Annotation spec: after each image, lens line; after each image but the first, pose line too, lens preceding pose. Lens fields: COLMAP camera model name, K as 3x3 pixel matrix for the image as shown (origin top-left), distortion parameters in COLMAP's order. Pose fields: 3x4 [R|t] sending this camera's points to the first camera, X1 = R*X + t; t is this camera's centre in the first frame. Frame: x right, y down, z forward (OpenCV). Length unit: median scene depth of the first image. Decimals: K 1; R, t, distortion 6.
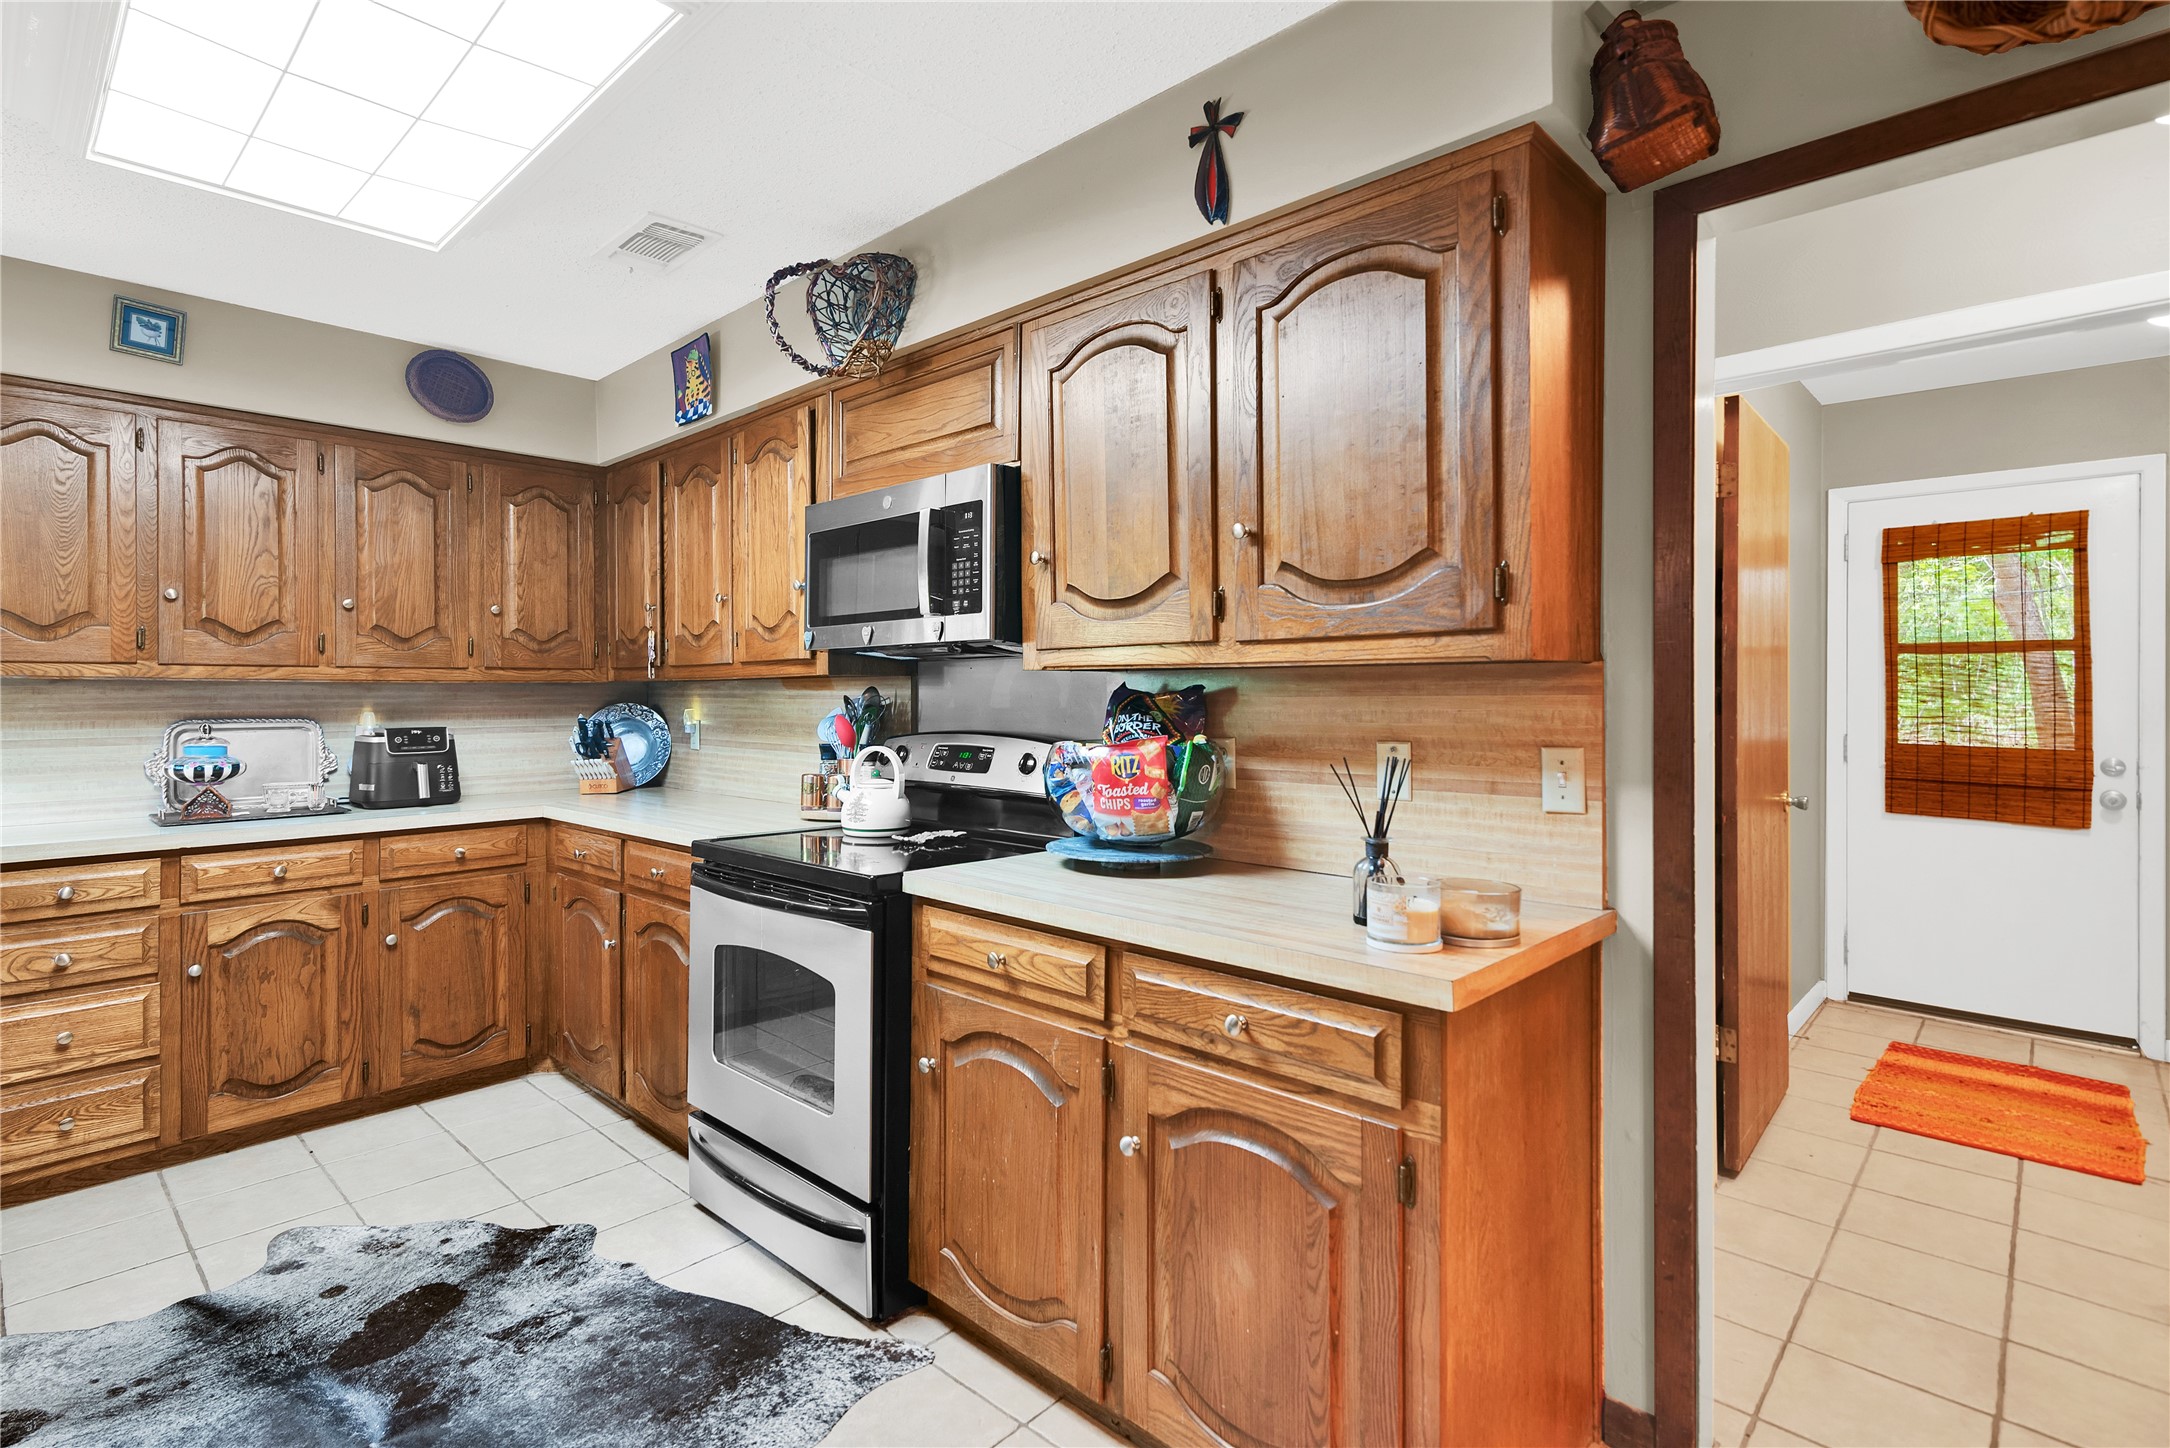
lens RADIAL K [[1028.7, 0, 988.2], [0, 1028.7, 685.5], [0, 0, 1]] dist [0.013441, -0.001283]
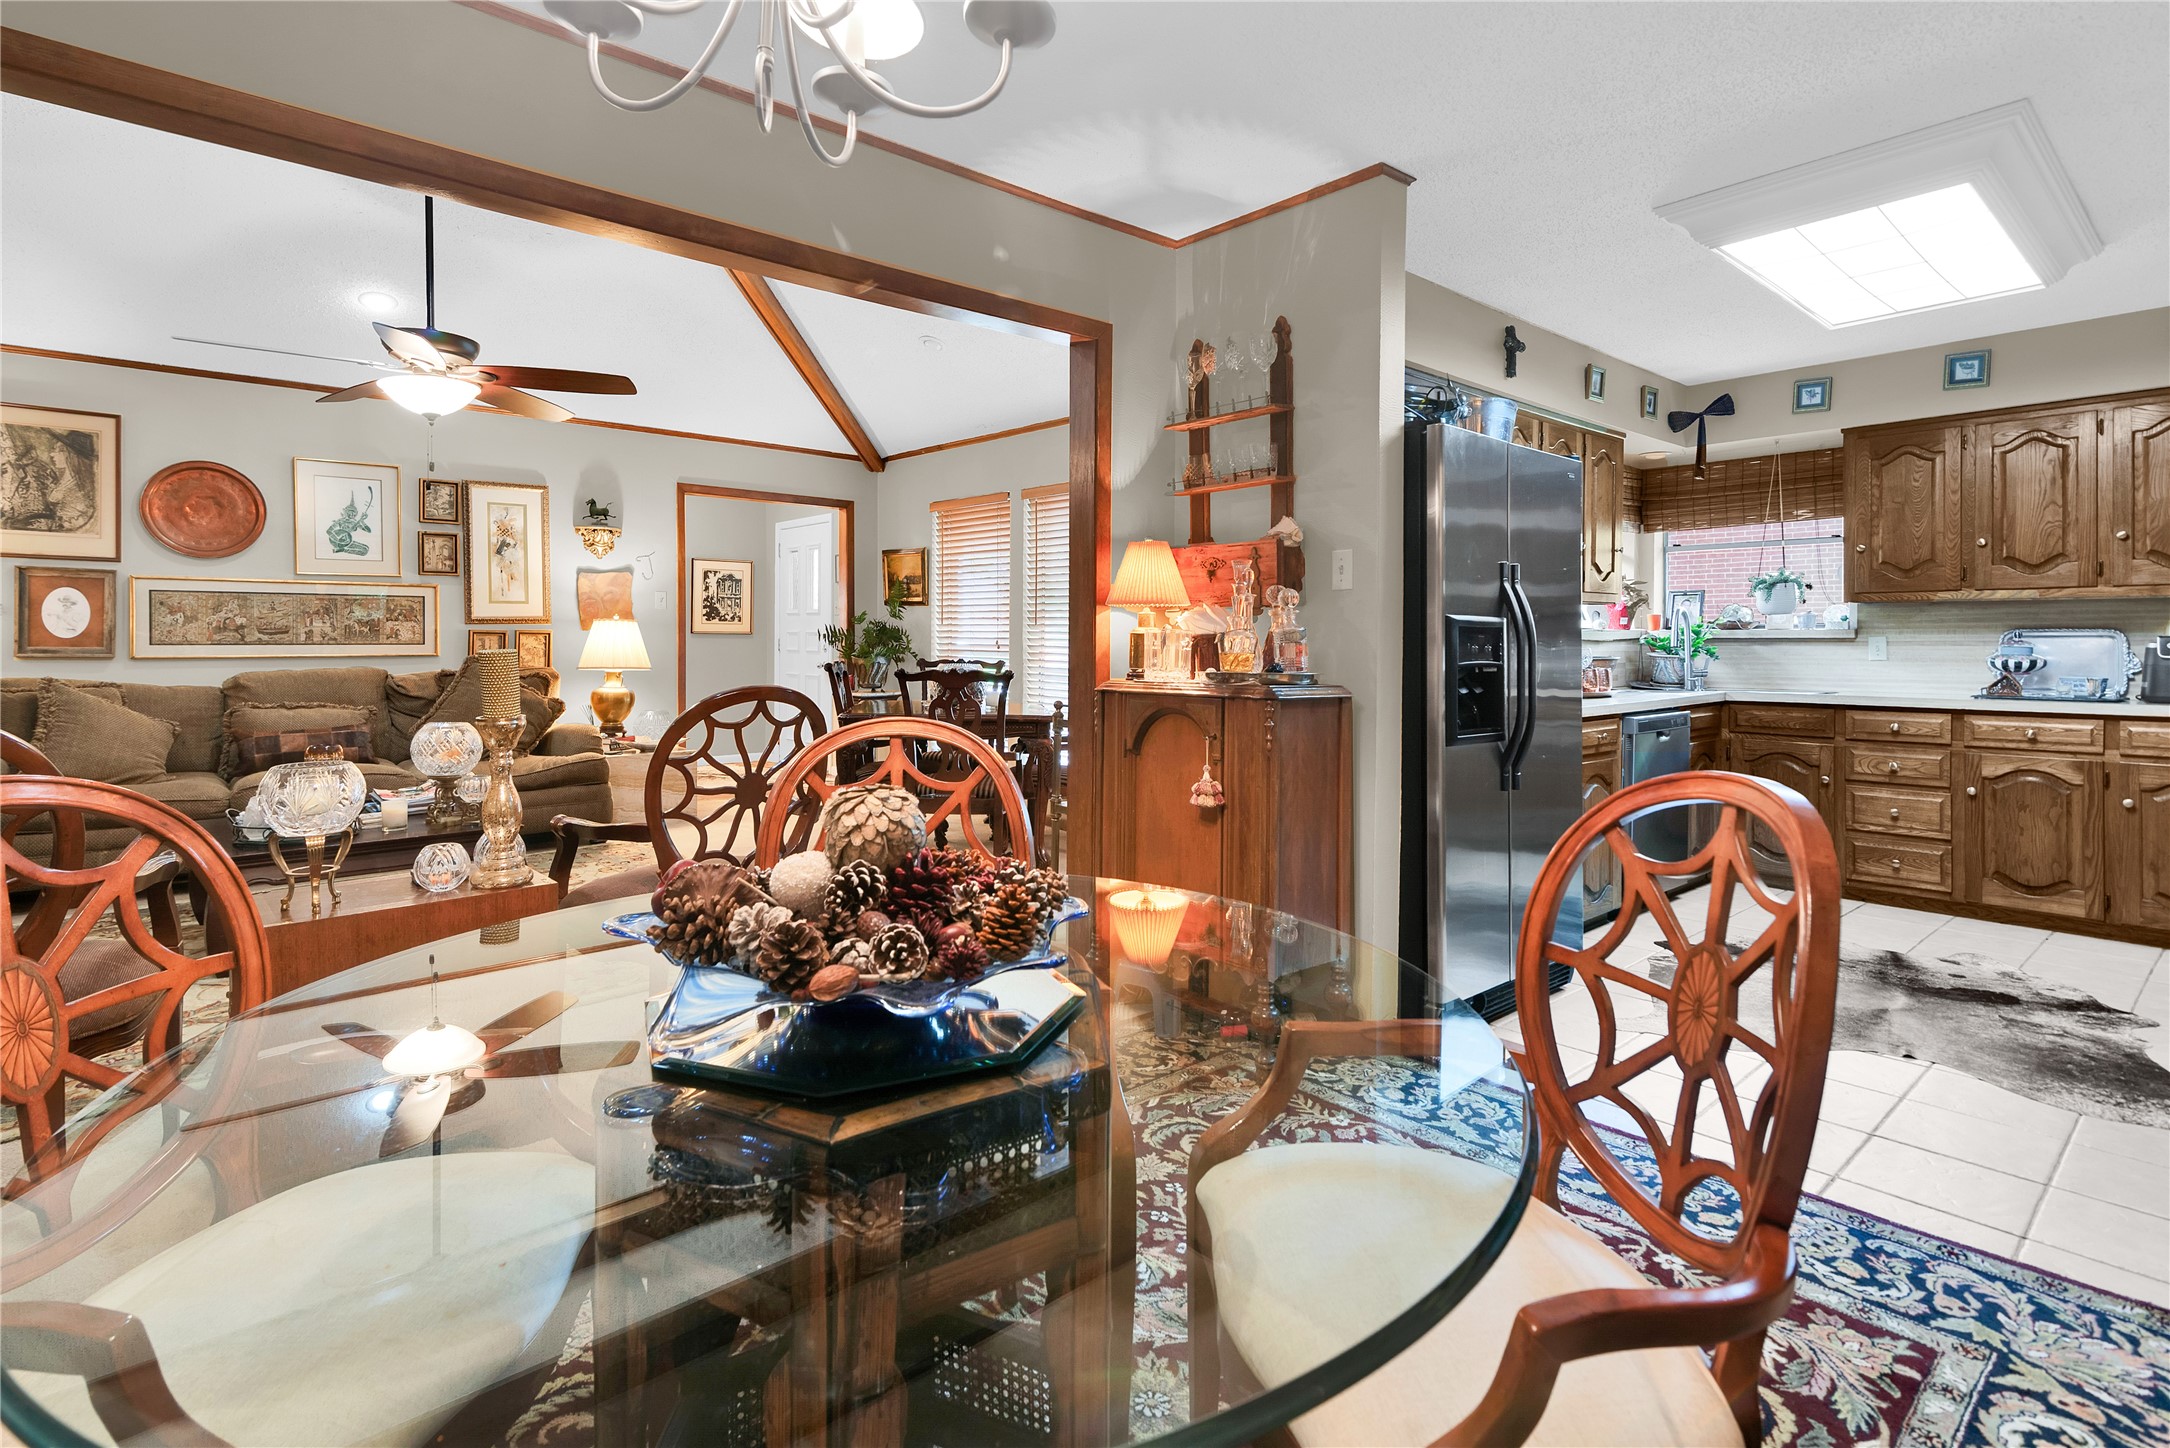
lens RADIAL K [[1061.7, 0, 1107.3], [0, 1061.7, 645.7], [0, 0, 1]] dist [0.012667, -0.001115]
pose [[-0.061946, 0.006630, -0.998057, 0.818255], [0.004578, 0.999969, 0.006359, 0.044092], [0.998069, -0.004175, -0.061974, -0.151796]]
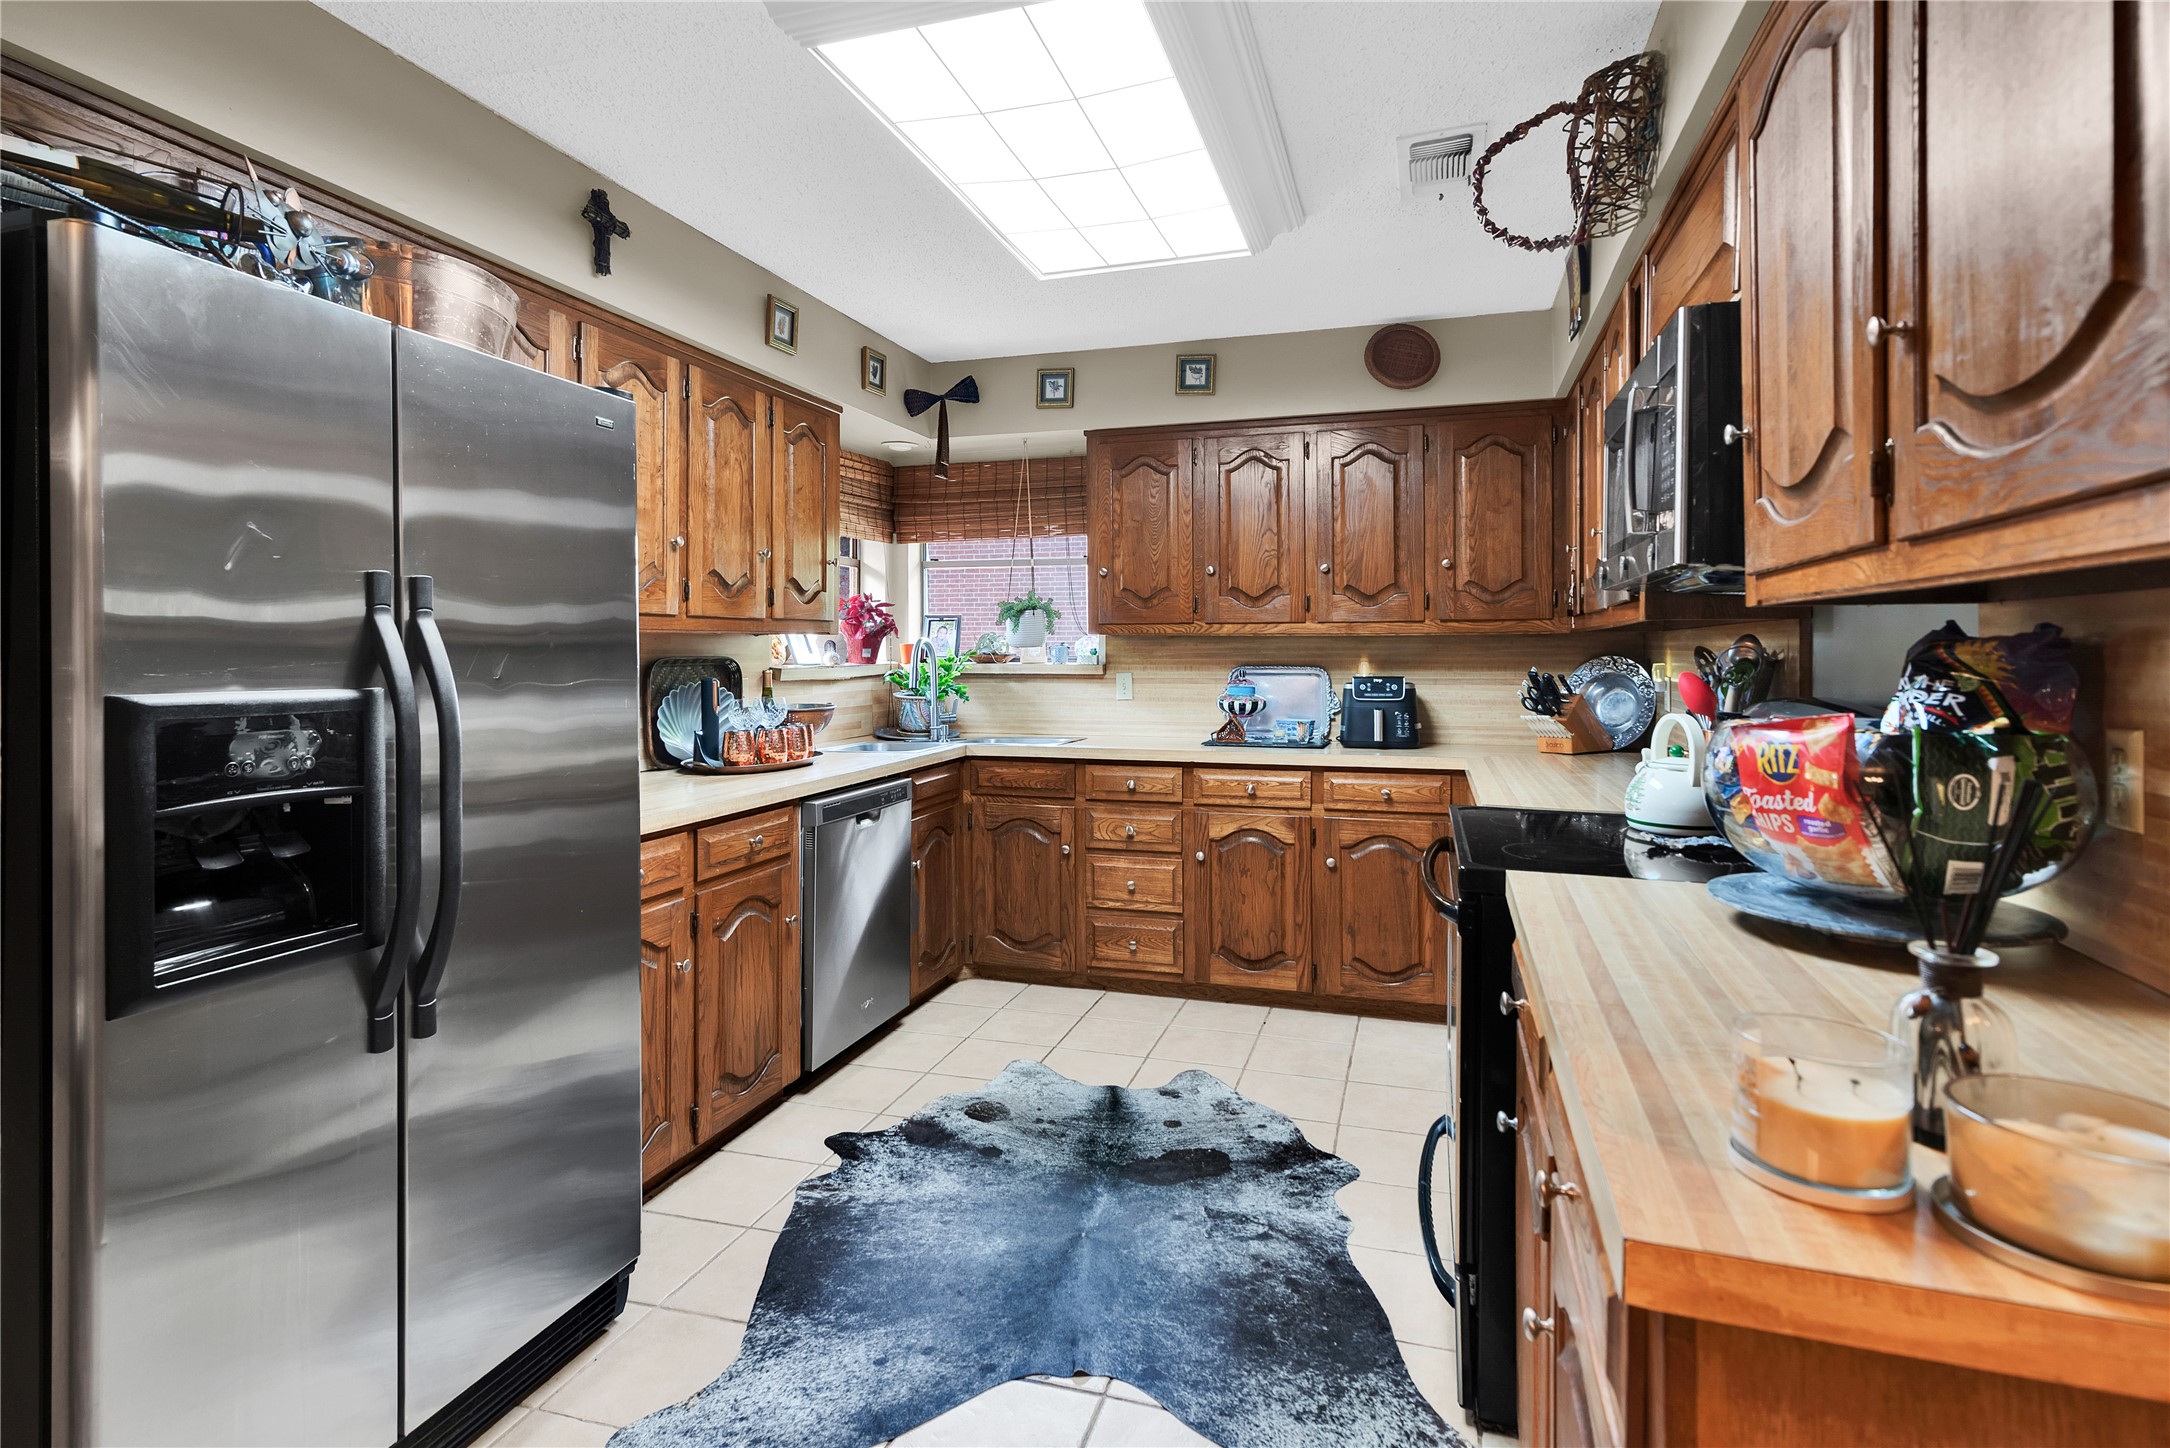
lens RADIAL K [[1060.4, 0, 1132.2], [0, 1060.4, 654.0], [0, 0, 1]] dist [0.014572, -0.000081]
pose [[0.490454, 0.005165, -0.871452, 0.341537], [0.006436, 0.999934, 0.009549, 0.005053], [0.871444, -0.010293, 0.490388, 0.251759]]
